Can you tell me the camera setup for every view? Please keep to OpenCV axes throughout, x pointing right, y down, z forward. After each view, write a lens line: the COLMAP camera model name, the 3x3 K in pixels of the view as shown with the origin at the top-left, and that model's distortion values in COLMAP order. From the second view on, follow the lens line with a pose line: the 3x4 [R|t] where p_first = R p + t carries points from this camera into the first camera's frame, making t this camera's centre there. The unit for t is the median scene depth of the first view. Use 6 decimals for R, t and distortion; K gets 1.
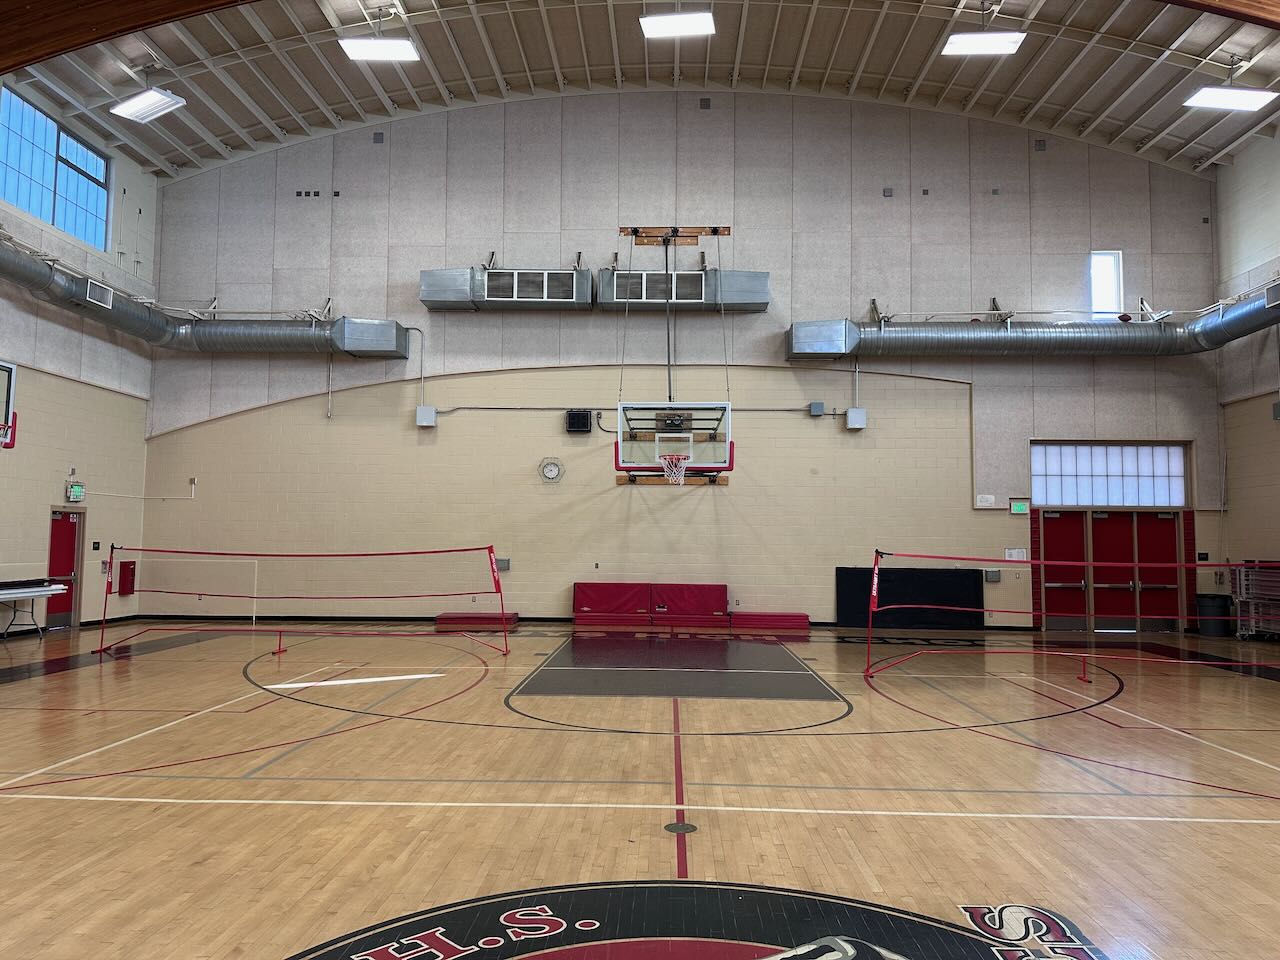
lens RADIAL K [[912.0, 0, 640.0], [0, 912.0, 477.7], [0, 0, 1]] dist [0.119130, -0.155604]
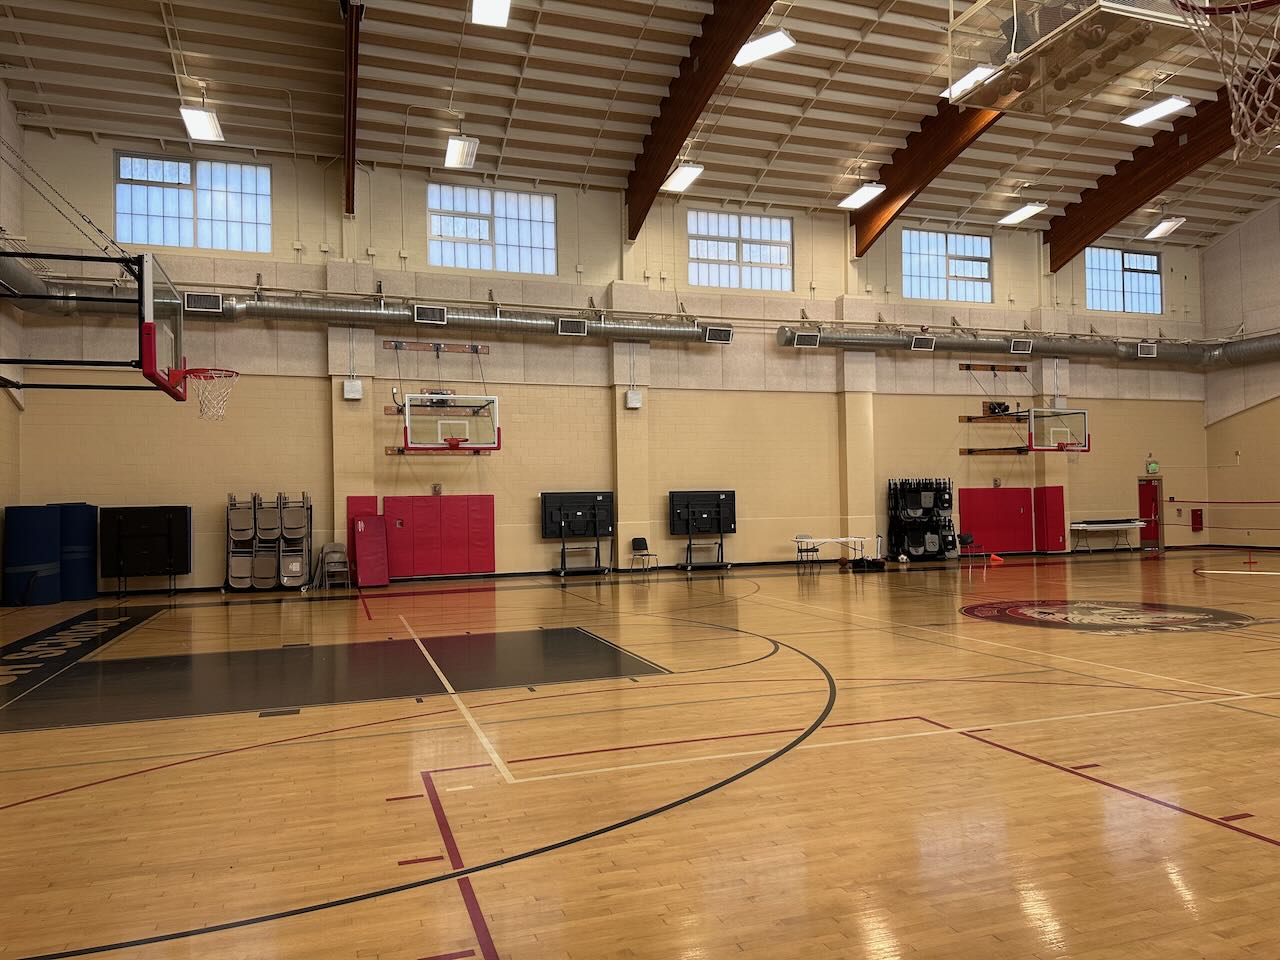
lens RADIAL K [[908.2, 0, 635.4], [0, 908.2, 492.8], [0, 0, 1]] dist [0.057074, -0.075191]
pose [[0.361210, -0.031015, -0.931969, 0.519616], [0.089065, 0.996025, 0.001372, -0.021103], [0.928221, -0.083502, 0.362537, -0.399073]]
